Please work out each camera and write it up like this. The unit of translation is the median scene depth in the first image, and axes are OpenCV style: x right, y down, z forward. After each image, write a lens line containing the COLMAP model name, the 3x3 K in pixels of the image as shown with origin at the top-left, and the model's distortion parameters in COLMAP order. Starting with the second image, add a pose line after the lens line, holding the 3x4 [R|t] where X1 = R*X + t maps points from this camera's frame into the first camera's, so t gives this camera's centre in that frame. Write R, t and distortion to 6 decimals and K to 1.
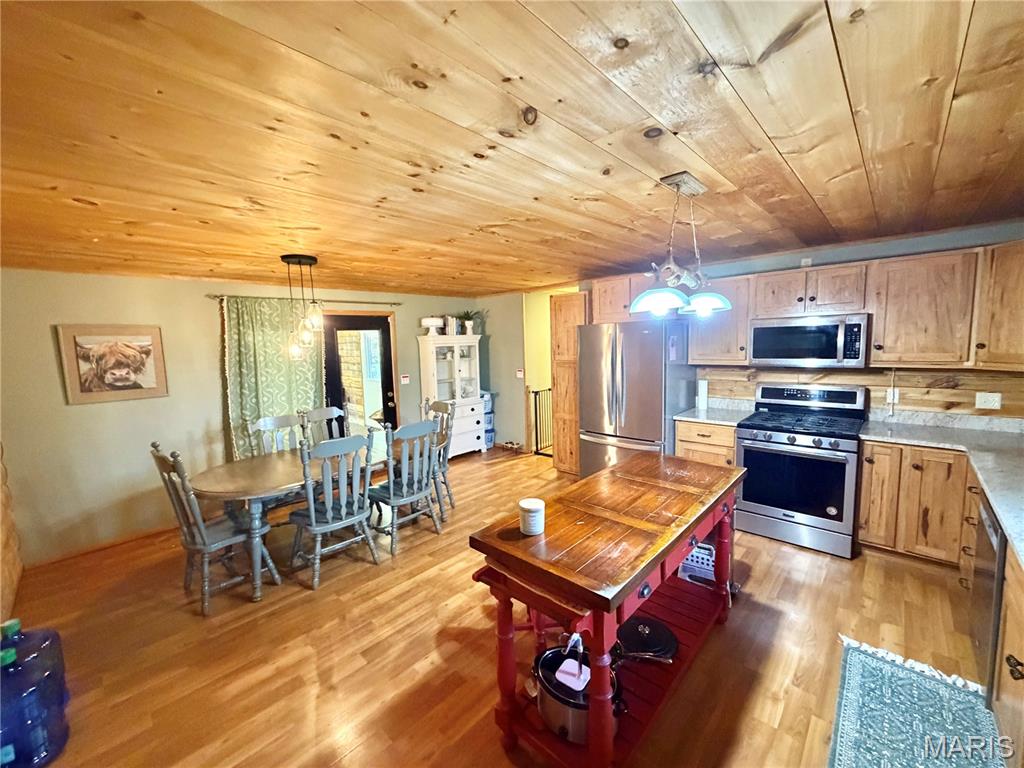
lens RADIAL K [[408.2, 0, 510.8], [0, 408.2, 380.5], [0, 0, 1]] dist [0.003247, 0.000354]
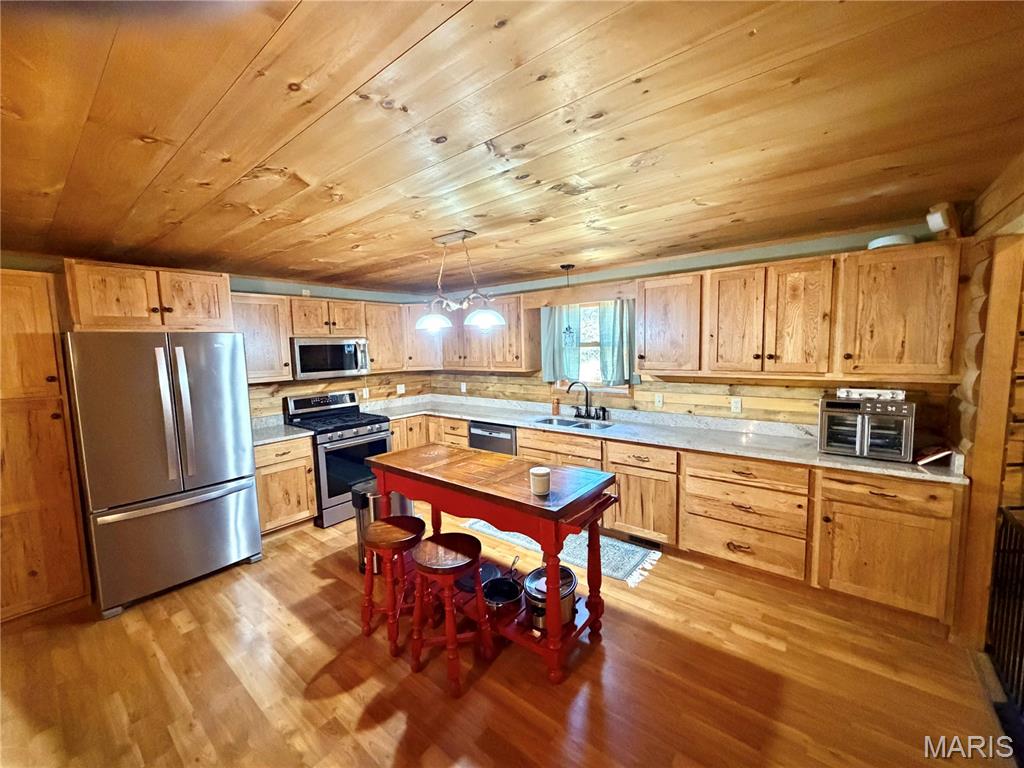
lens RADIAL K [[408.2, 0, 511.0], [0, 408.2, 386.0], [0, 0, 1]] dist [0.003247, 0.000354]
pose [[-0.076905, -0.063644, 0.995005, -0.636605], [0.129621, 0.988853, 0.073269, -0.031887], [-0.988577, 0.134609, -0.067798, 0.610599]]
